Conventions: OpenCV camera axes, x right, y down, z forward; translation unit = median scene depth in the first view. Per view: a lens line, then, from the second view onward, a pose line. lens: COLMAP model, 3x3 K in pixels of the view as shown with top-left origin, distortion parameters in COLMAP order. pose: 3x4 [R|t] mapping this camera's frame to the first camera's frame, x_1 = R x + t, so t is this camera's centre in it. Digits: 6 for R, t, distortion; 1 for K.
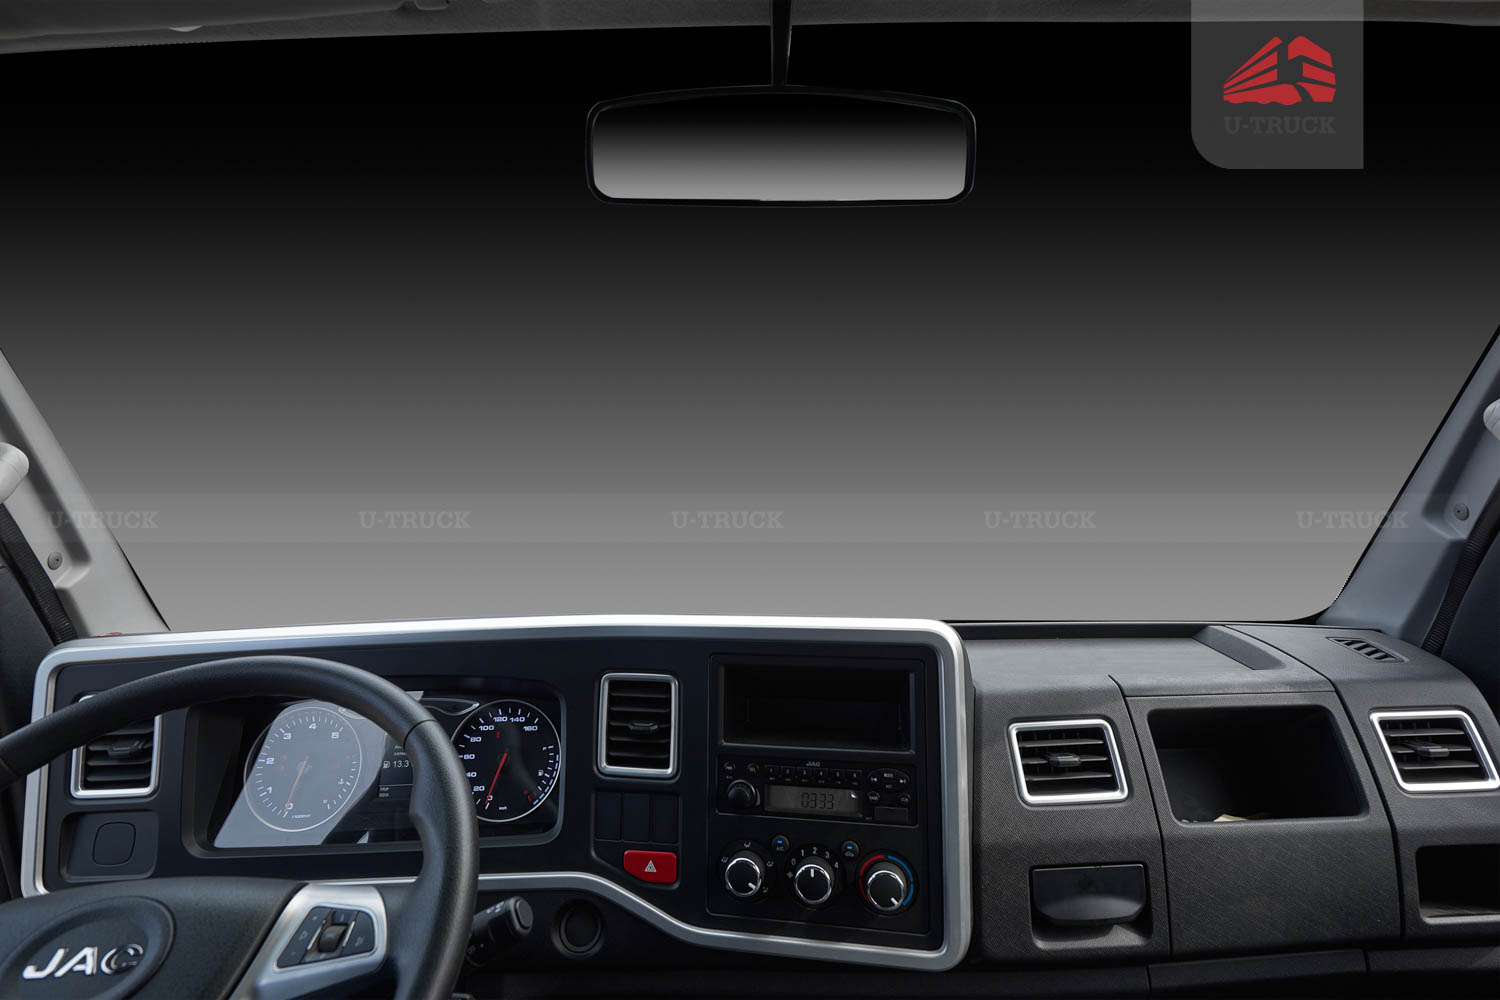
lens RADIAL K [[737.8, 0, 737.4], [0, 737.8, 493.3], [0, 0, 1]] dist [0.006840, -0.003280]
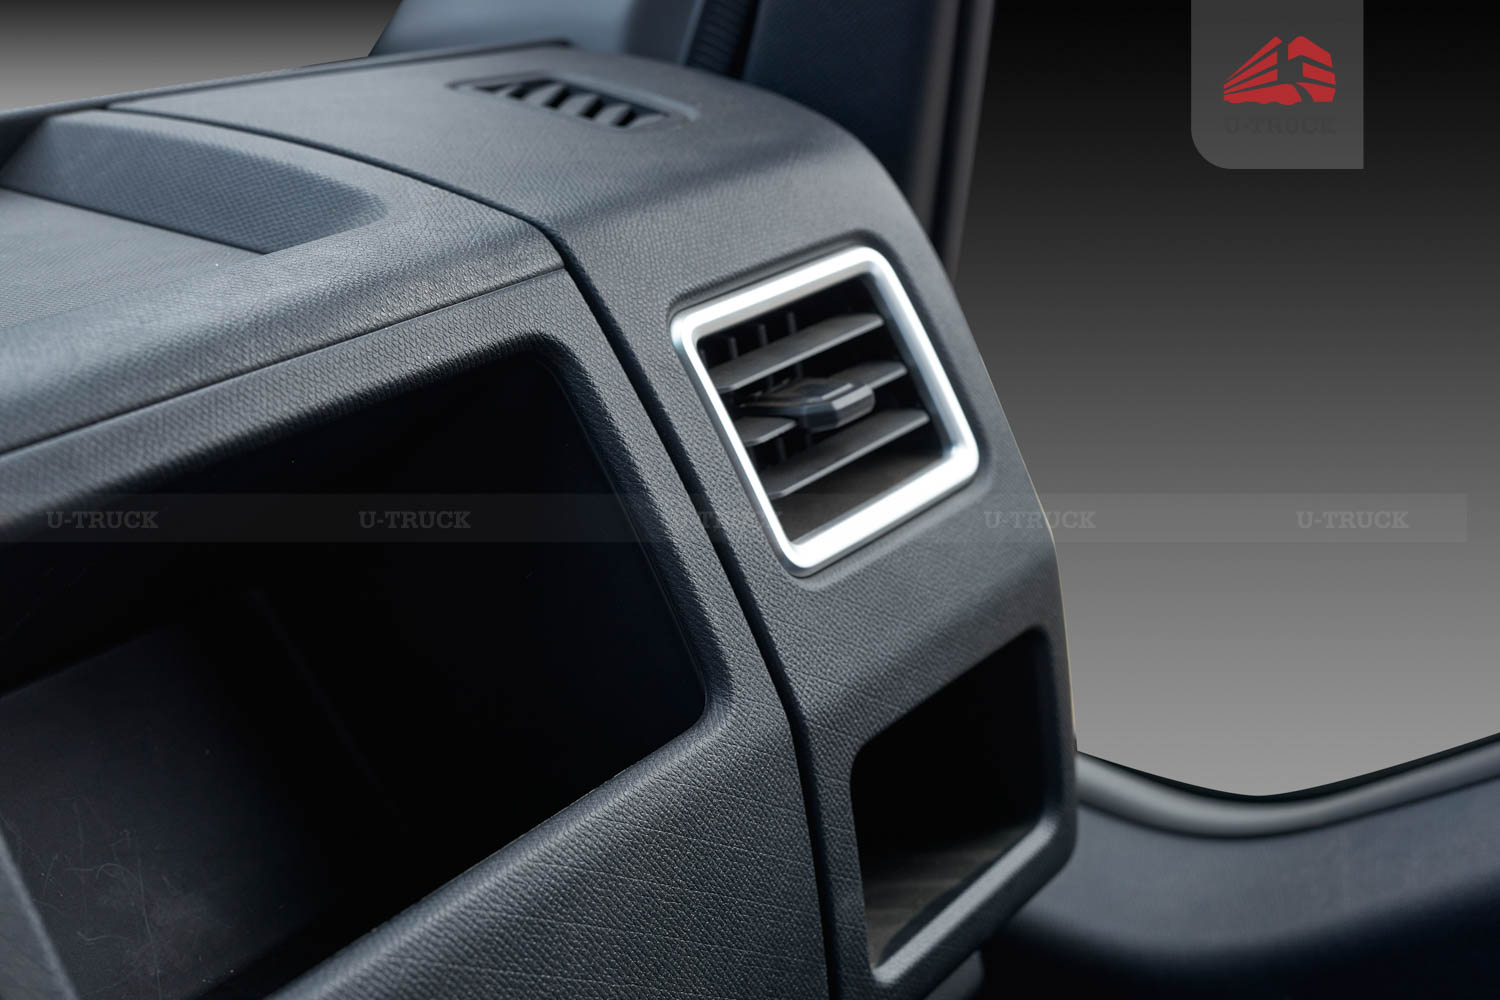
lens RADIAL K [[2139.0, 0, 752.8], [0, 2139.0, 492.4], [0, 0, 1]] dist [-0.019449, 0.000000]
pose [[0.600229, -0.271305, 0.752409, 0.286671], [0.050891, 0.951761, 0.302590, 0.125973], [-0.798207, -0.143333, 0.585082, 0.517210]]
